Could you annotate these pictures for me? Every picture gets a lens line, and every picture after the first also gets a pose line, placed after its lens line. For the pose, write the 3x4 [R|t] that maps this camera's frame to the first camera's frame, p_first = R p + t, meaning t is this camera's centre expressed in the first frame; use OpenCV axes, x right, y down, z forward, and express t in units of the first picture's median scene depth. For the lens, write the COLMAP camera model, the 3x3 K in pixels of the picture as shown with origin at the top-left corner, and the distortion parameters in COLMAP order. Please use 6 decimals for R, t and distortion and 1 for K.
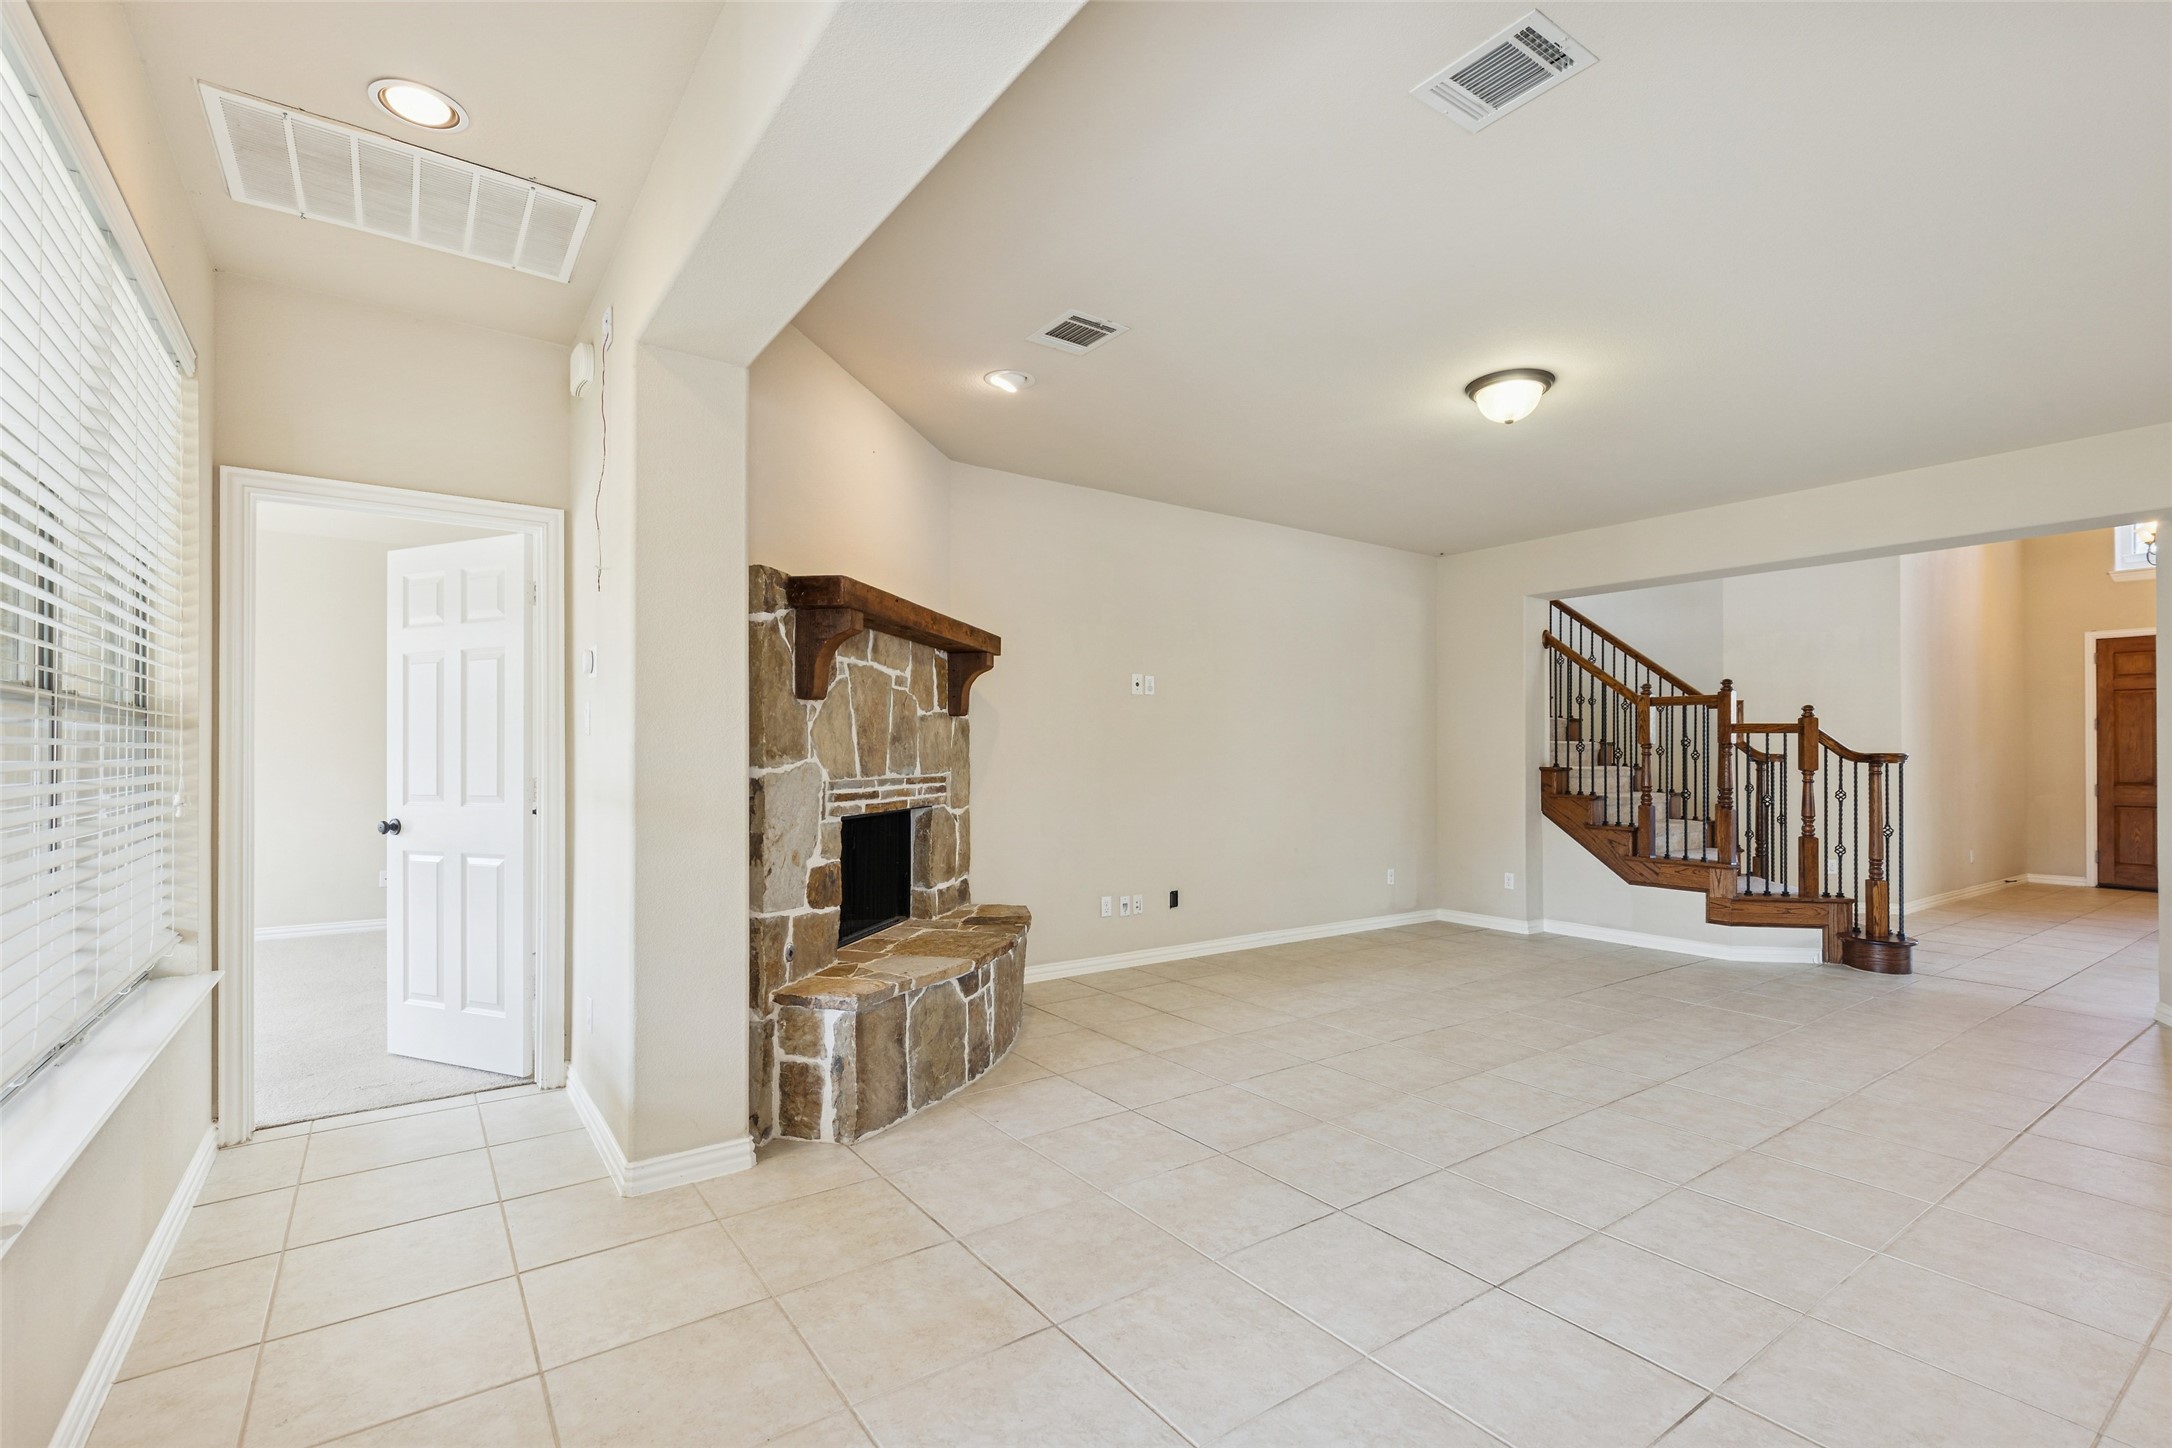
lens RADIAL K [[982.1, 0, 1091.6], [0, 982.1, 743.2], [0, 0, 1]] dist [0.010797, -0.002830]
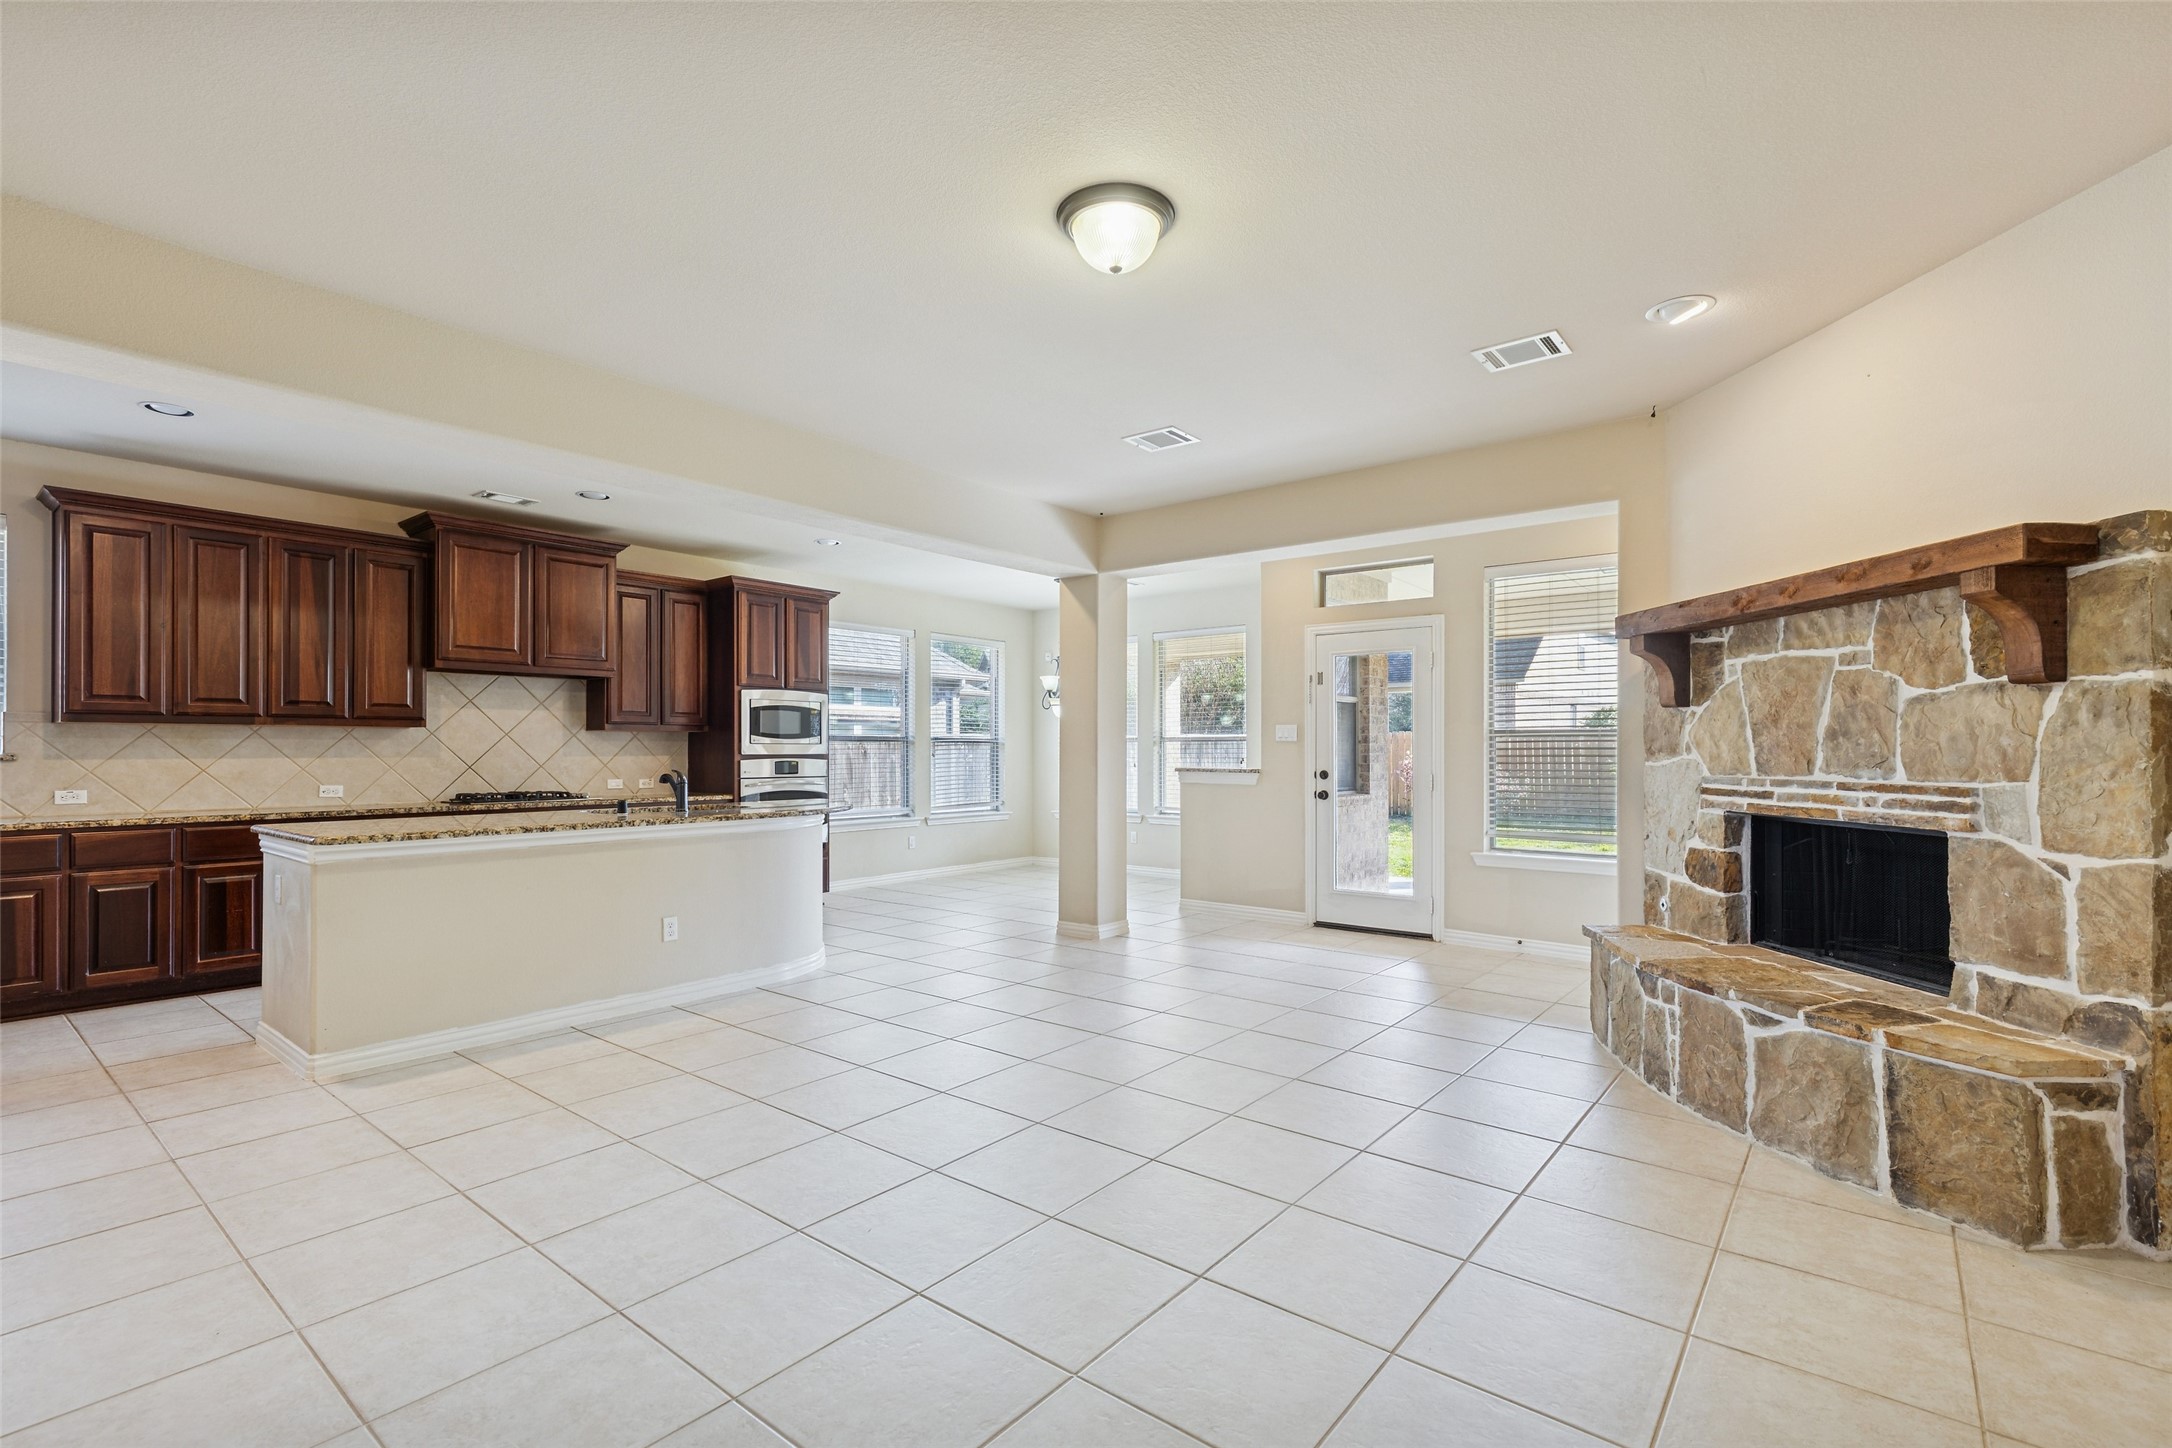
lens RADIAL K [[982.1, 0, 1087.4], [0, 982.1, 745.5], [0, 0, 1]] dist [0.010797, -0.002830]
pose [[-0.963703, -0.008568, -0.266839, 0.543766], [-0.004649, 0.999872, -0.015316, 0.018510], [0.266936, -0.013520, -0.963619, 1.434459]]
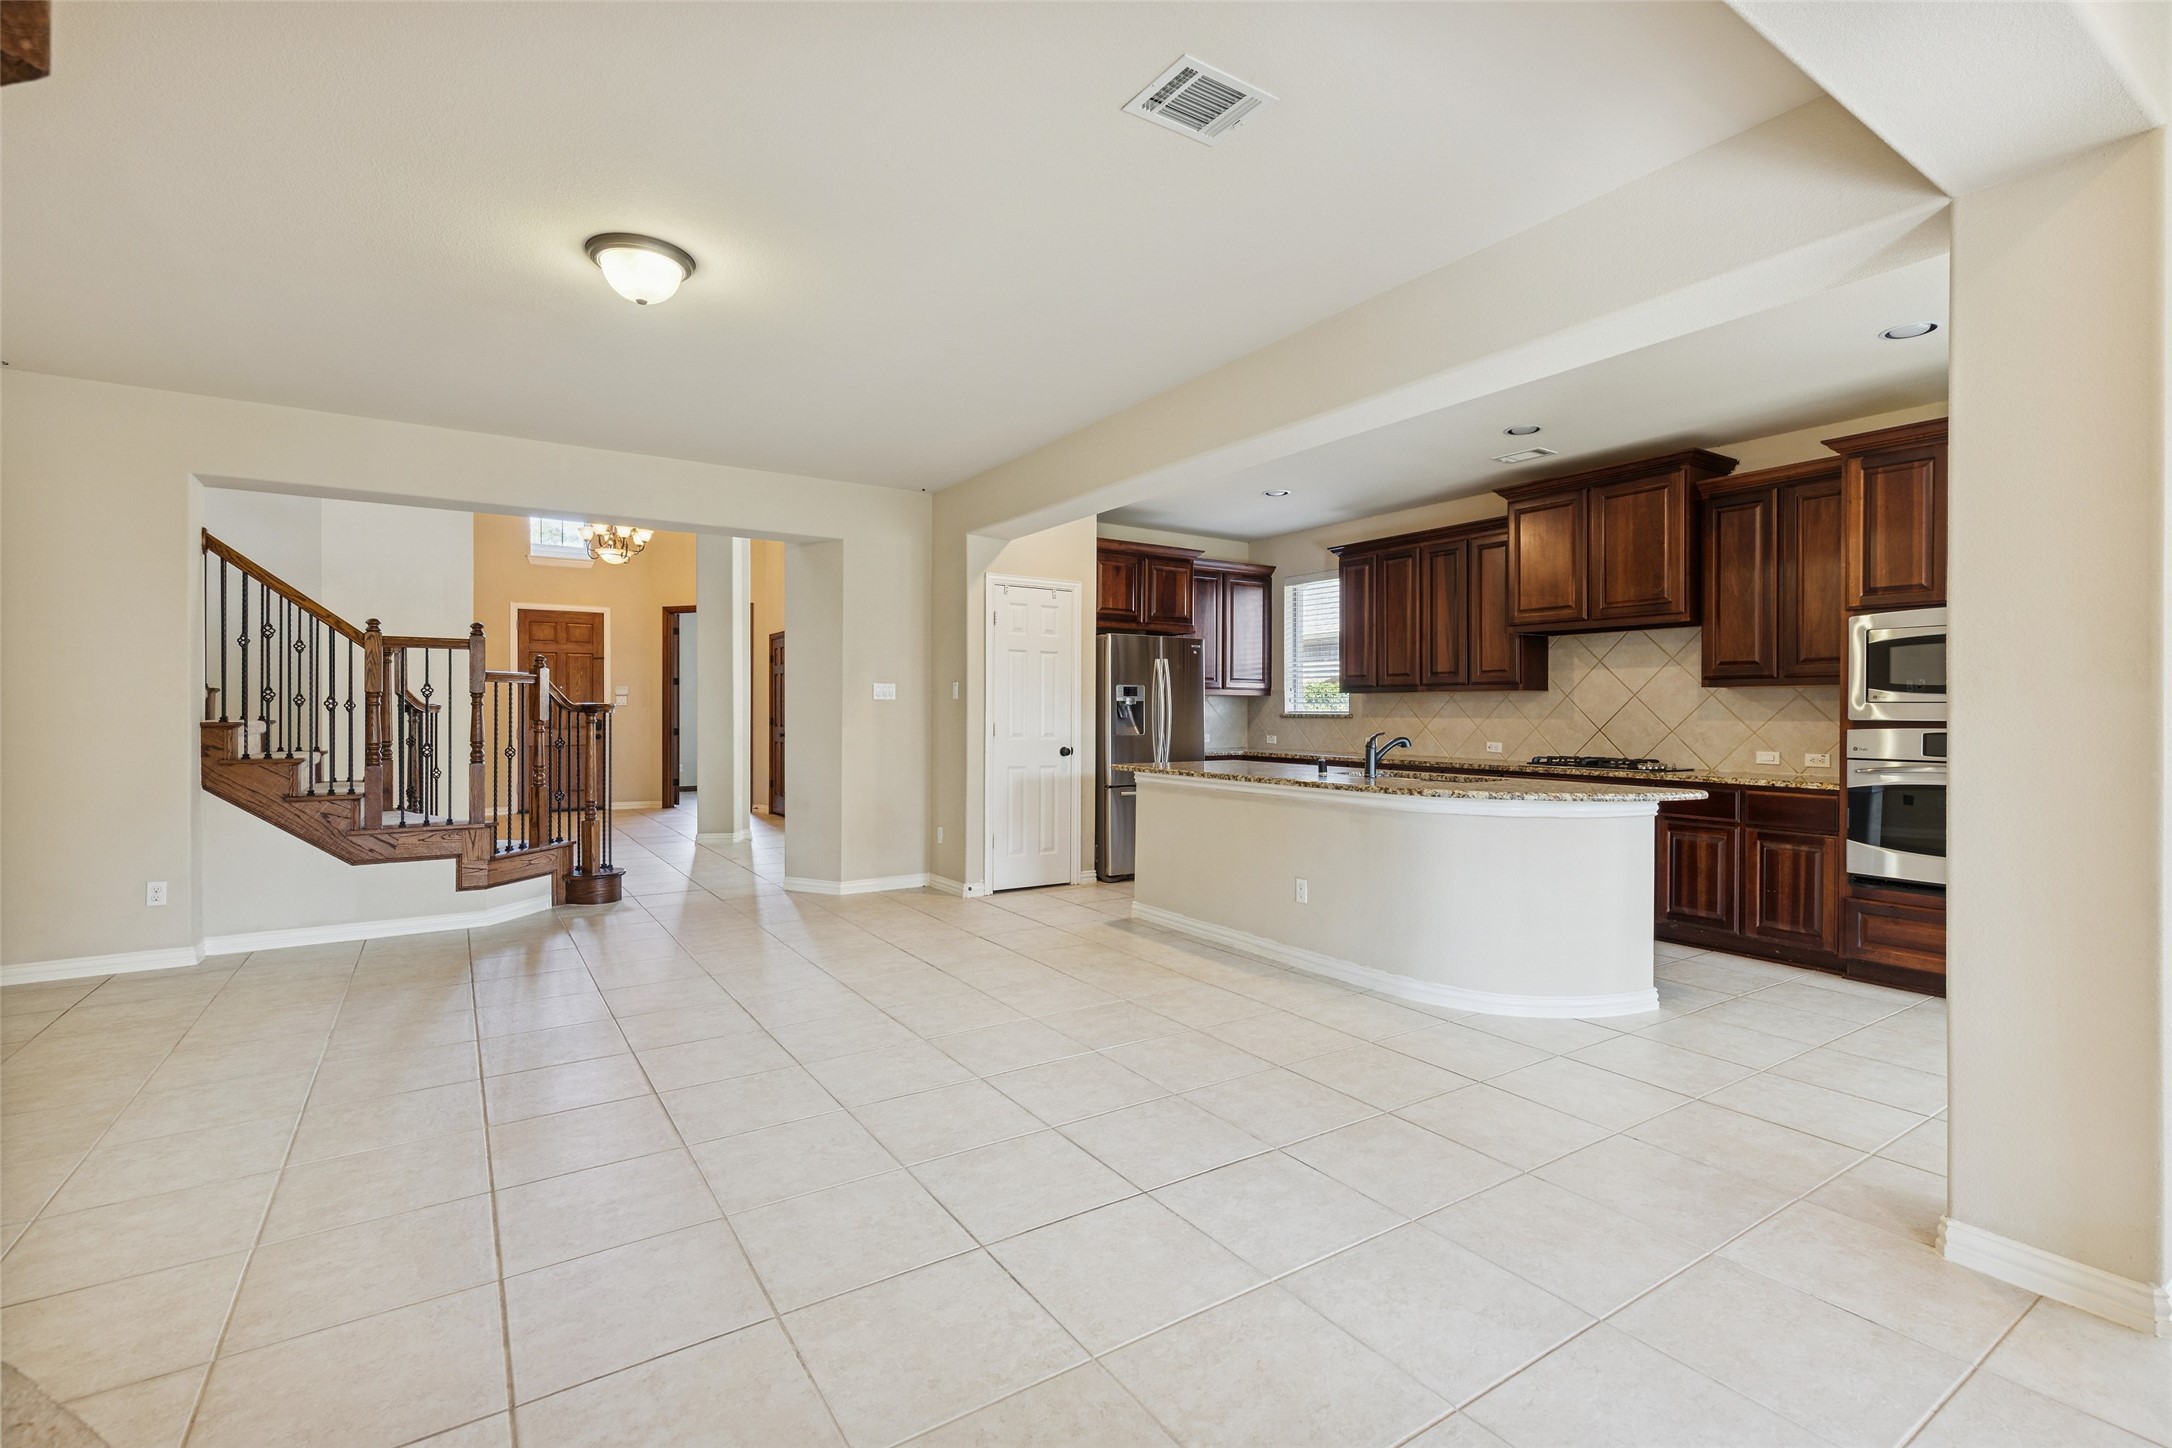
lens RADIAL K [[982.1, 0, 1101.0], [0, 982.1, 712.3], [0, 0, 1]] dist [0.010797, -0.002830]
pose [[0.034363, -0.008238, 0.999375, -0.335877], [-0.012312, 0.999887, 0.008665, 0.004583], [-0.999334, -0.012602, 0.034258, 0.503612]]
